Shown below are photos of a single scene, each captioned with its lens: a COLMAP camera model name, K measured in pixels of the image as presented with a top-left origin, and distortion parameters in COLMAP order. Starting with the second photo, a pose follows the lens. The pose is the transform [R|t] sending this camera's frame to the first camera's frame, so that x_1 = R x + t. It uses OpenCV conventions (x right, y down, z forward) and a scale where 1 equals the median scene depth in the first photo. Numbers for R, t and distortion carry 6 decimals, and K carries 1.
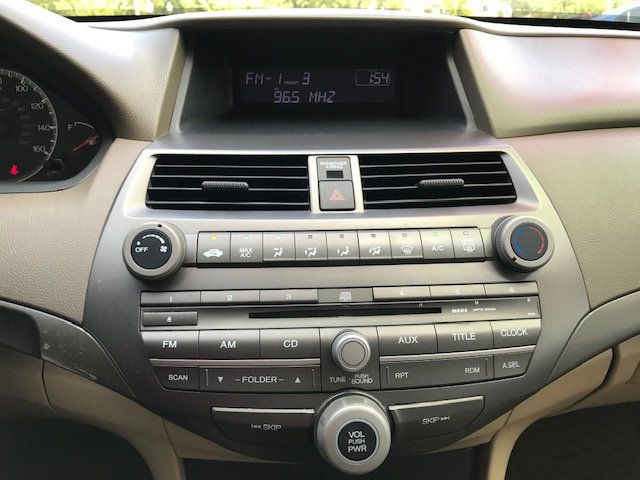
lens RADIAL K [[521.3, 0, 320.0], [0, 521.3, 240.0], [0, 0, 1]] dist [0.011283, -0.000166]
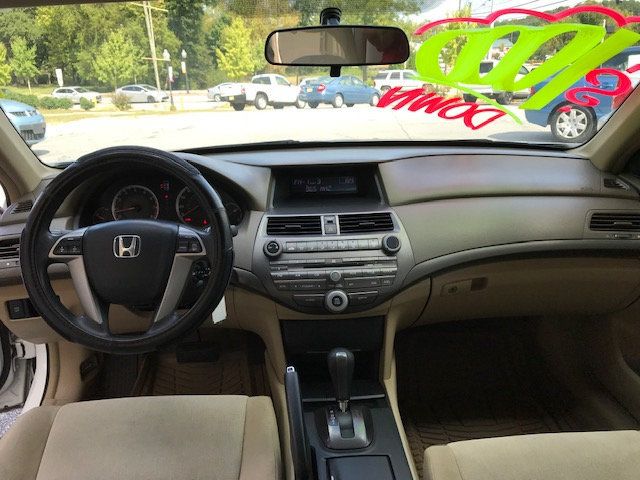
lens RADIAL K [[521.3, 0, 320.0], [0, 521.3, 240.0], [0, 0, 1]] dist [0.011283, -0.000166]
pose [[0.999520, -0.023401, -0.020312, 0.032396], [0.022003, 0.997541, -0.066544, 0.184098], [0.021819, 0.066065, 0.997577, -2.103384]]
